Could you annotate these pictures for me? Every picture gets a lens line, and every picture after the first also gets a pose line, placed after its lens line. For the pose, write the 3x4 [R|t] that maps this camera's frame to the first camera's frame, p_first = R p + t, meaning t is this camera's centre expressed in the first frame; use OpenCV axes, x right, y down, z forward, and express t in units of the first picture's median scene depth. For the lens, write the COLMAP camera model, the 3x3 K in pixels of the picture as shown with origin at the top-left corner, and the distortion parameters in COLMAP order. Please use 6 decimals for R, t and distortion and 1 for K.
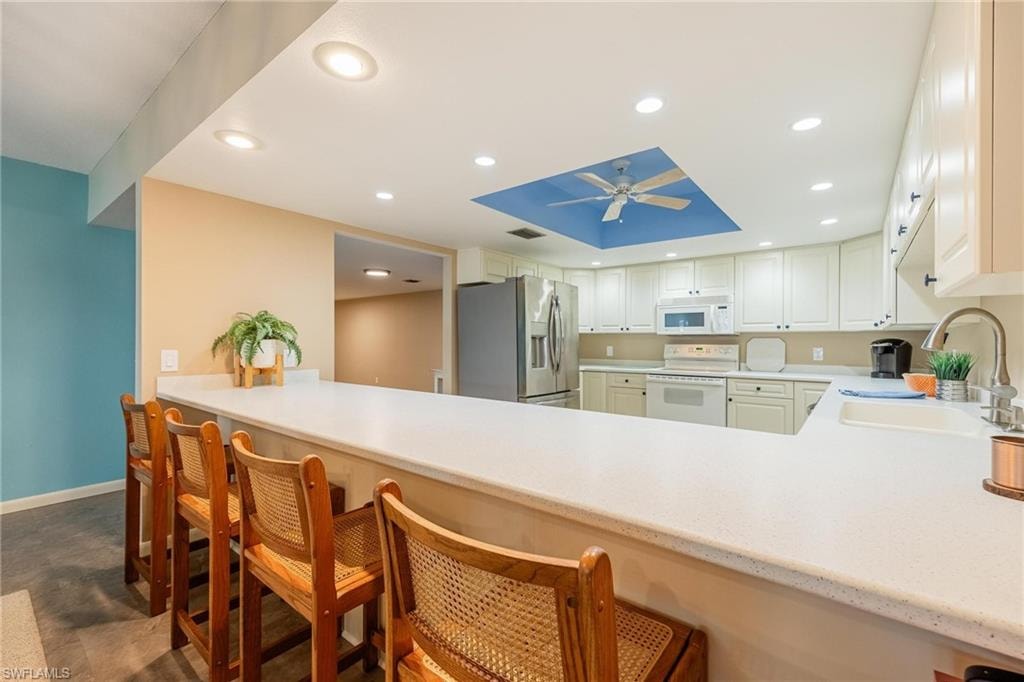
lens RADIAL K [[419.8, 0, 515.3], [0, 419.8, 341.0], [0, 0, 1]] dist [-0.001363, -0.000353]
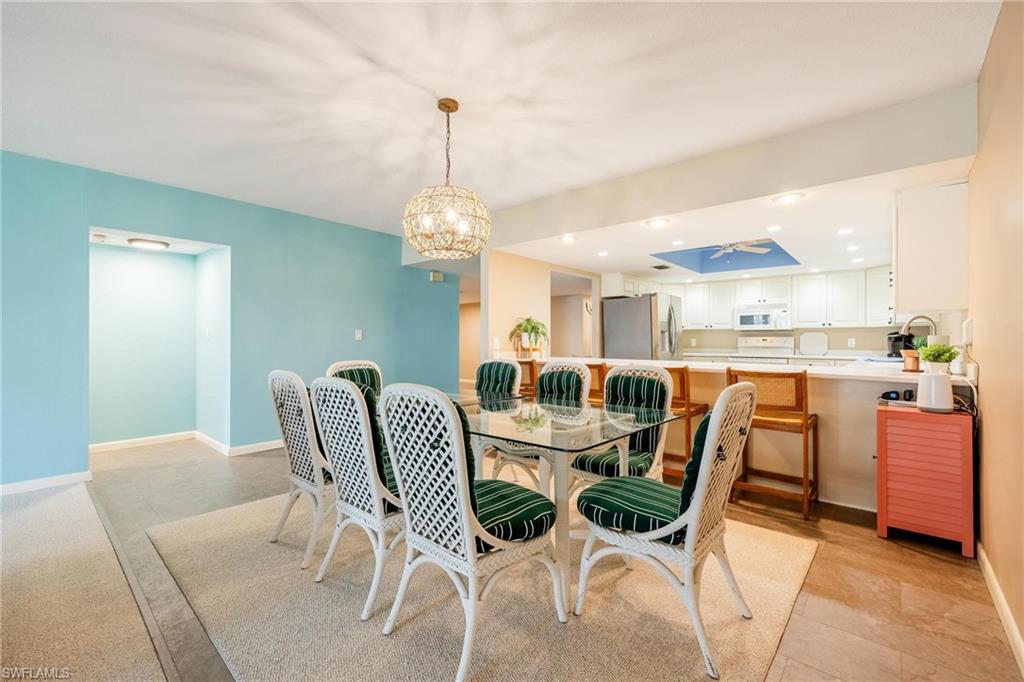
lens RADIAL K [[425.7, 0, 510.0], [0, 425.7, 339.2], [0, 0, 1]] dist [0.002454, 0.000303]
pose [[0.998608, -0.002682, -0.052668, -0.393239], [0.002607, 0.999995, -0.001486, 0.017606], [0.052672, 0.001347, 0.998611, -0.553878]]
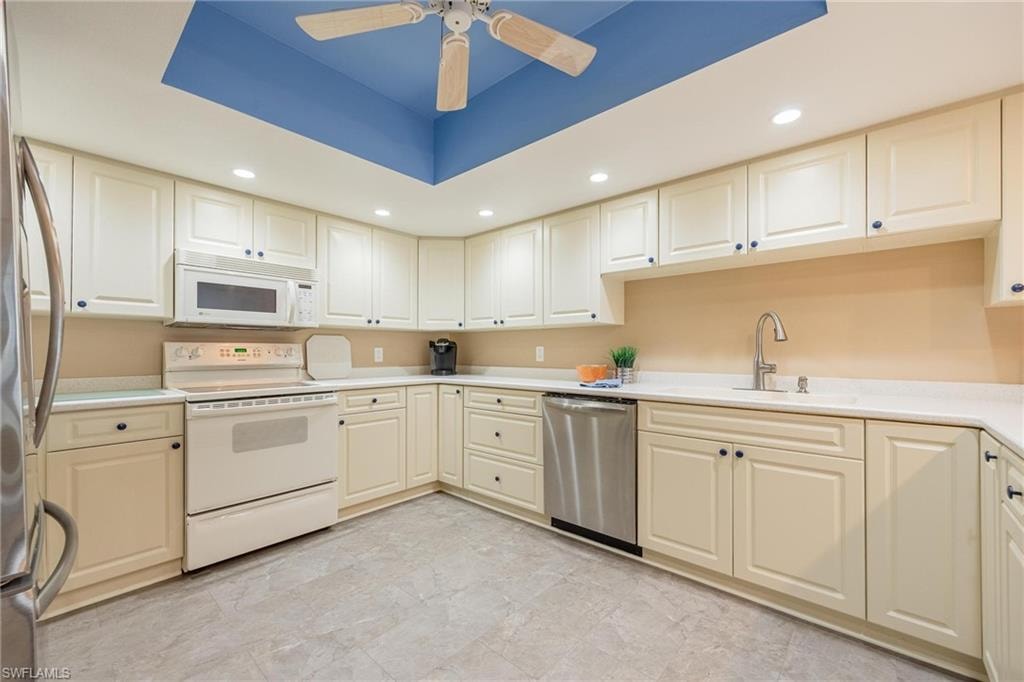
lens RADIAL K [[419.8, 0, 512.1], [0, 419.8, 348.1], [0, 0, 1]] dist [-0.001363, -0.000353]
pose [[0.061197, 0.001627, 0.998124, -0.146388], [0.000227, 0.999999, -0.001644, 0.018477], [-0.998126, 0.000328, 0.061196, 0.649252]]
